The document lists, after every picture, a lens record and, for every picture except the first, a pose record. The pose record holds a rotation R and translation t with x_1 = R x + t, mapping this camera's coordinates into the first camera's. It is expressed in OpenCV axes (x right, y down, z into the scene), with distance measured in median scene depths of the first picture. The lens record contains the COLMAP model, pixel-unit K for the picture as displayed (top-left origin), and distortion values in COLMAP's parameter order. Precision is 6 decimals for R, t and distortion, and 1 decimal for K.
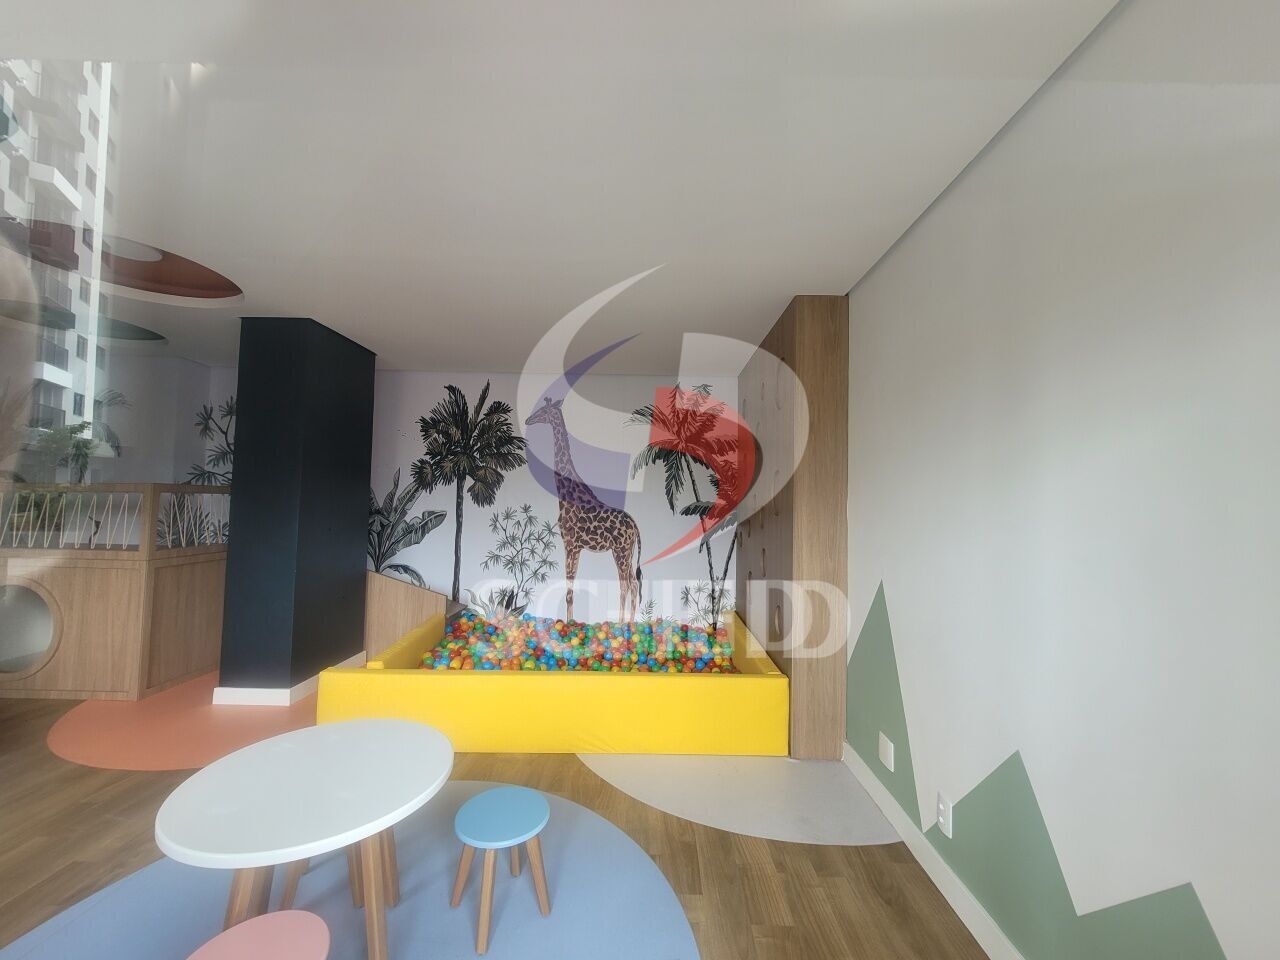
lens RADIAL K [[499.5, 0, 642.9], [0, 499.5, 481.4], [0, 0, 1]] dist [-0.001101, -0.000768]
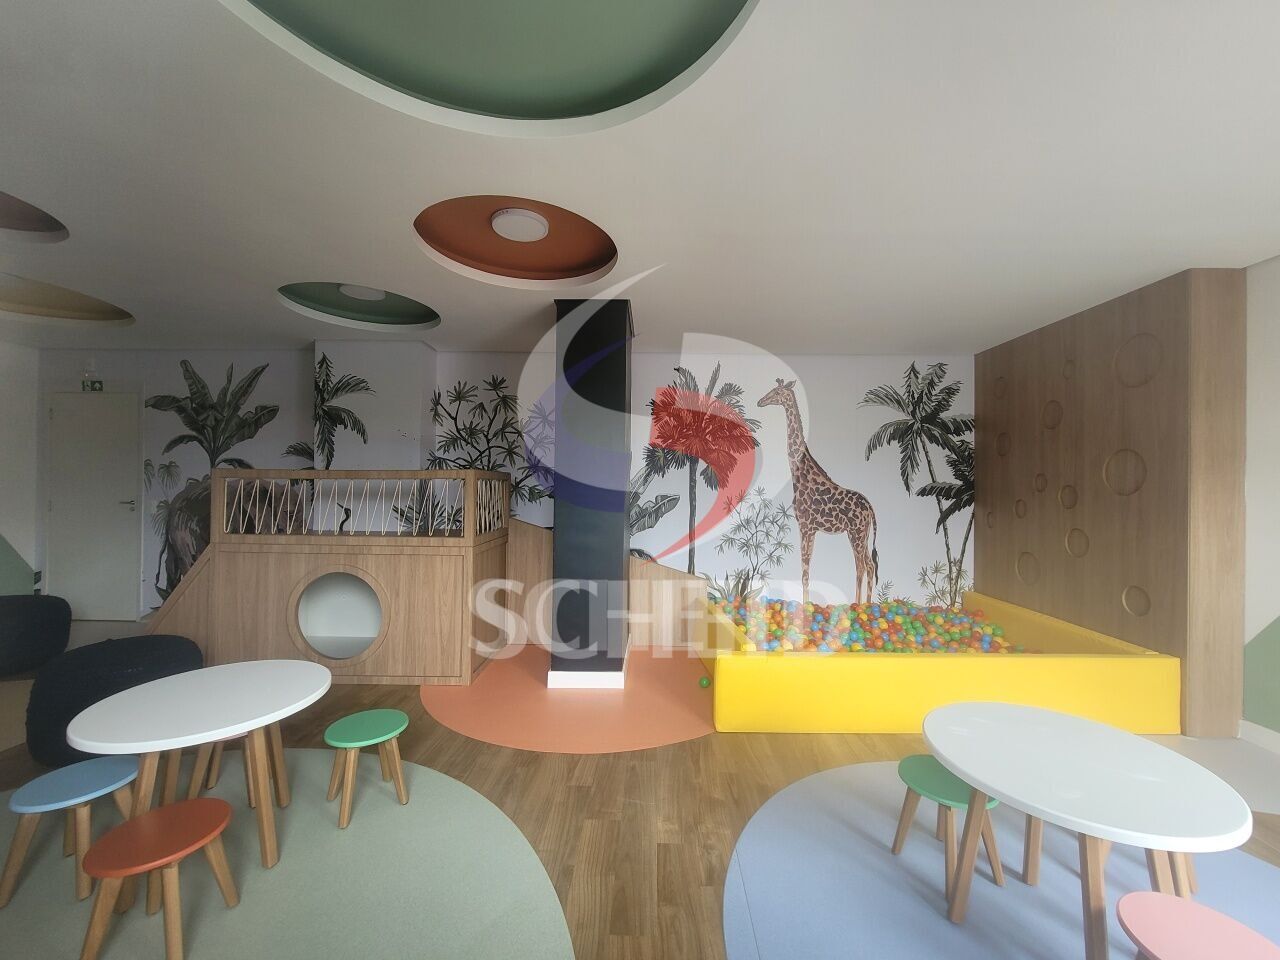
lens RADIAL K [[499.5, 0, 635.6], [0, 499.5, 482.3], [0, 0, 1]] dist [-0.001101, -0.000768]
pose [[0.999890, -0.010798, -0.010211, -0.470886], [0.011199, 0.999138, 0.039981, -0.006015], [0.009771, -0.040091, 0.999148, 0.004461]]
